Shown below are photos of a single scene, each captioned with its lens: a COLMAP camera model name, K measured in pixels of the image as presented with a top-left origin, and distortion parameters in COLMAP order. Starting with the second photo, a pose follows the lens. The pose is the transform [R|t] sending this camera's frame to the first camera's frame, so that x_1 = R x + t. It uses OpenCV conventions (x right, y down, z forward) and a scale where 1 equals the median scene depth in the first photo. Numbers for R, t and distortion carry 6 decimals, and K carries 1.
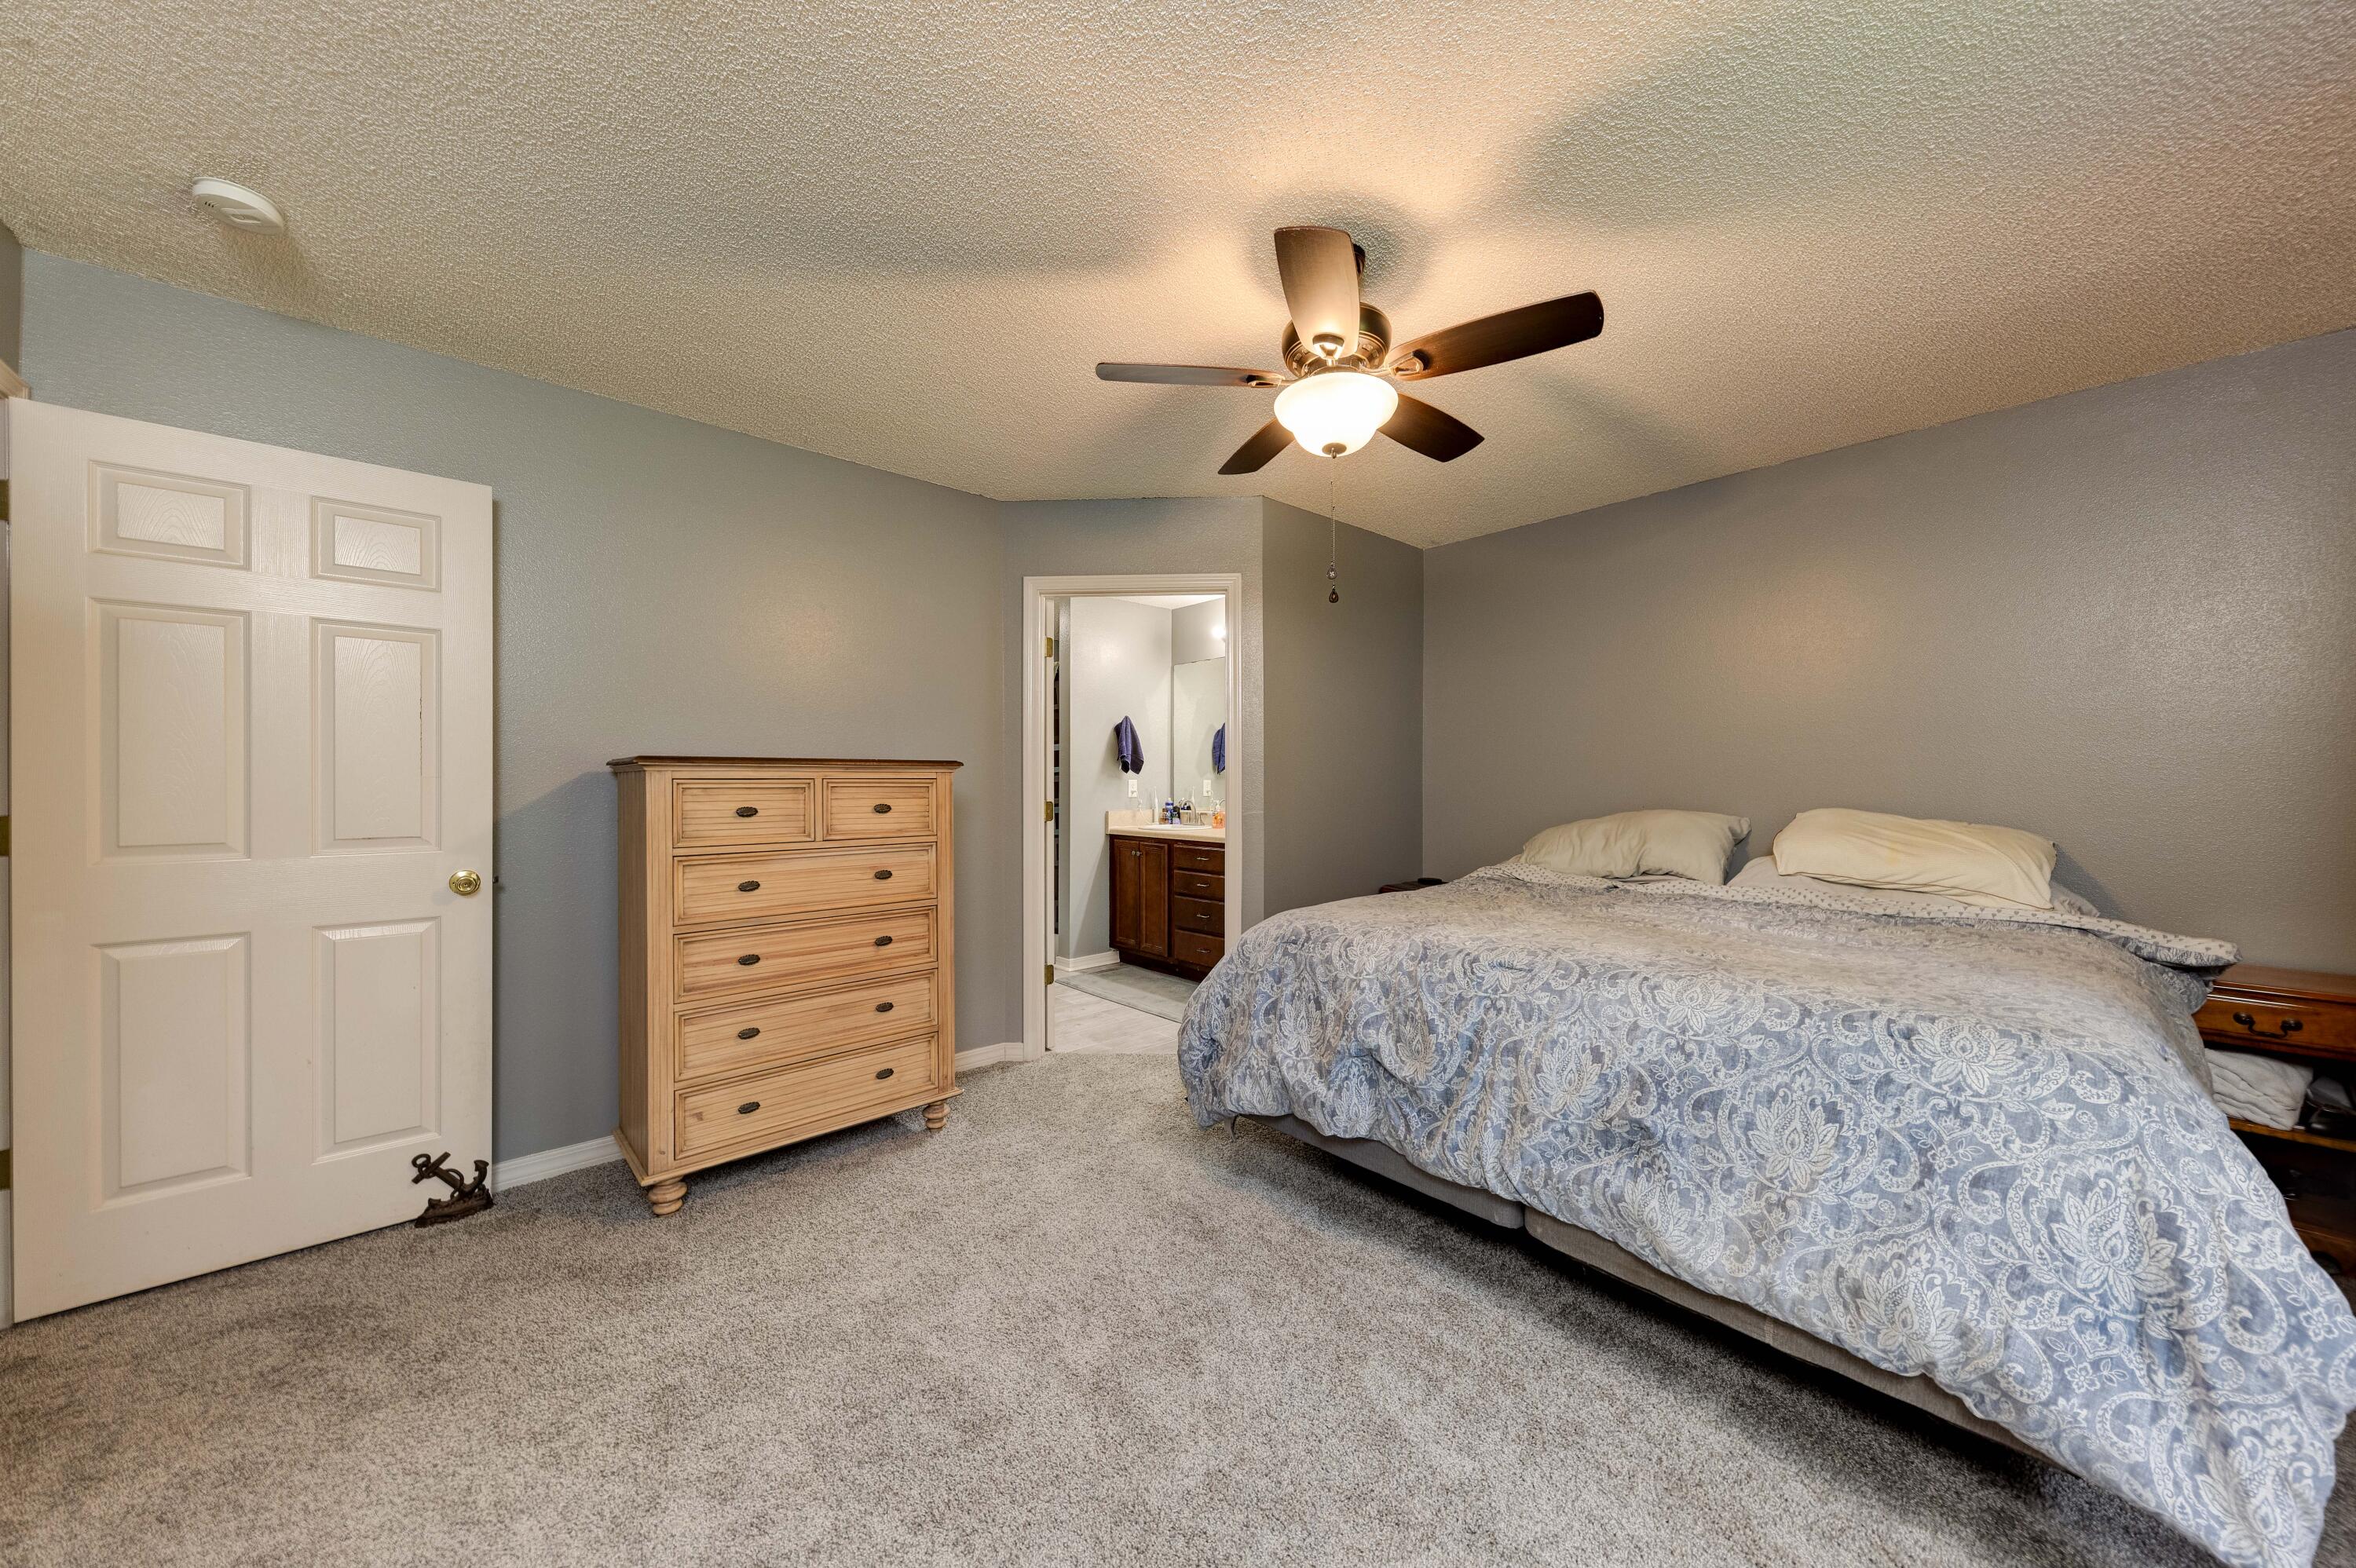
lens RADIAL K [[817.8, 0, 1175.3], [0, 817.8, 779.6], [0, 0, 1]] dist [0.003672, -0.002316]
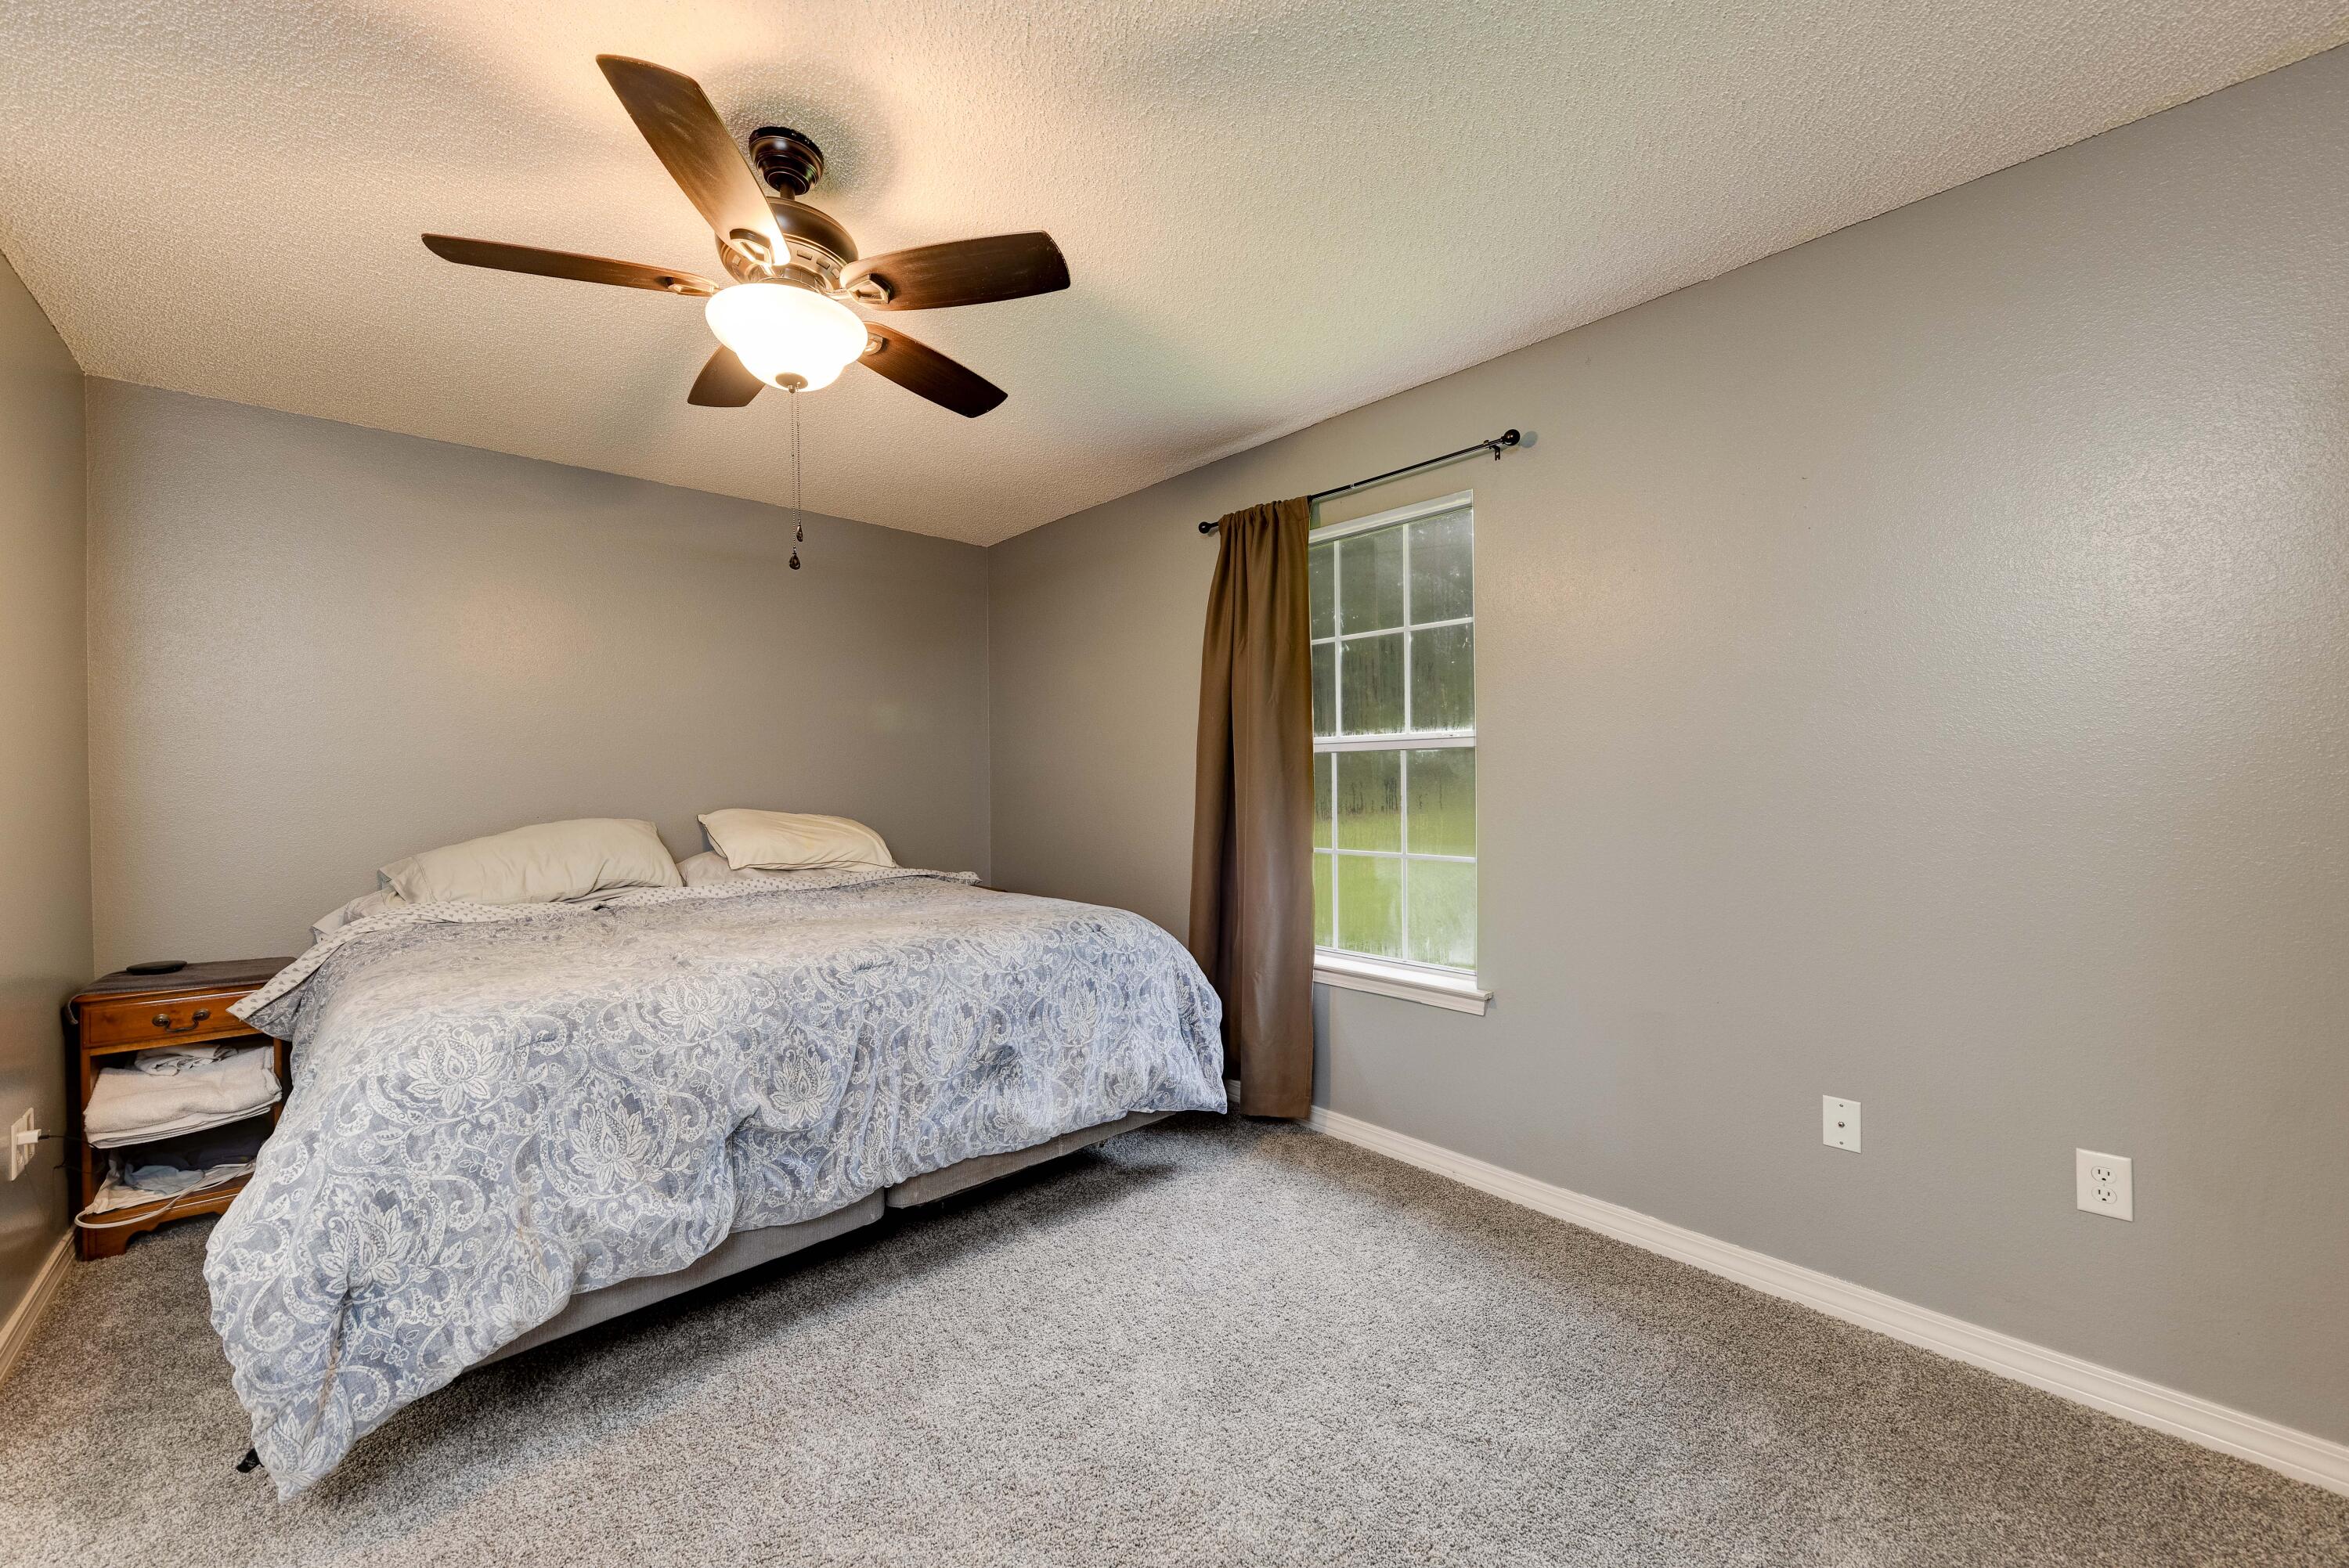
lens RADIAL K [[915.5, 0, 1188.2], [0, 915.5, 778.7], [0, 0, 1]] dist [0.000965, 0.000125]
pose [[-0.056681, 0.000603, 0.998392, -0.932672], [0.011423, 0.999935, 0.000044, -0.001058], [-0.998327, 0.011407, -0.056684, 0.822548]]
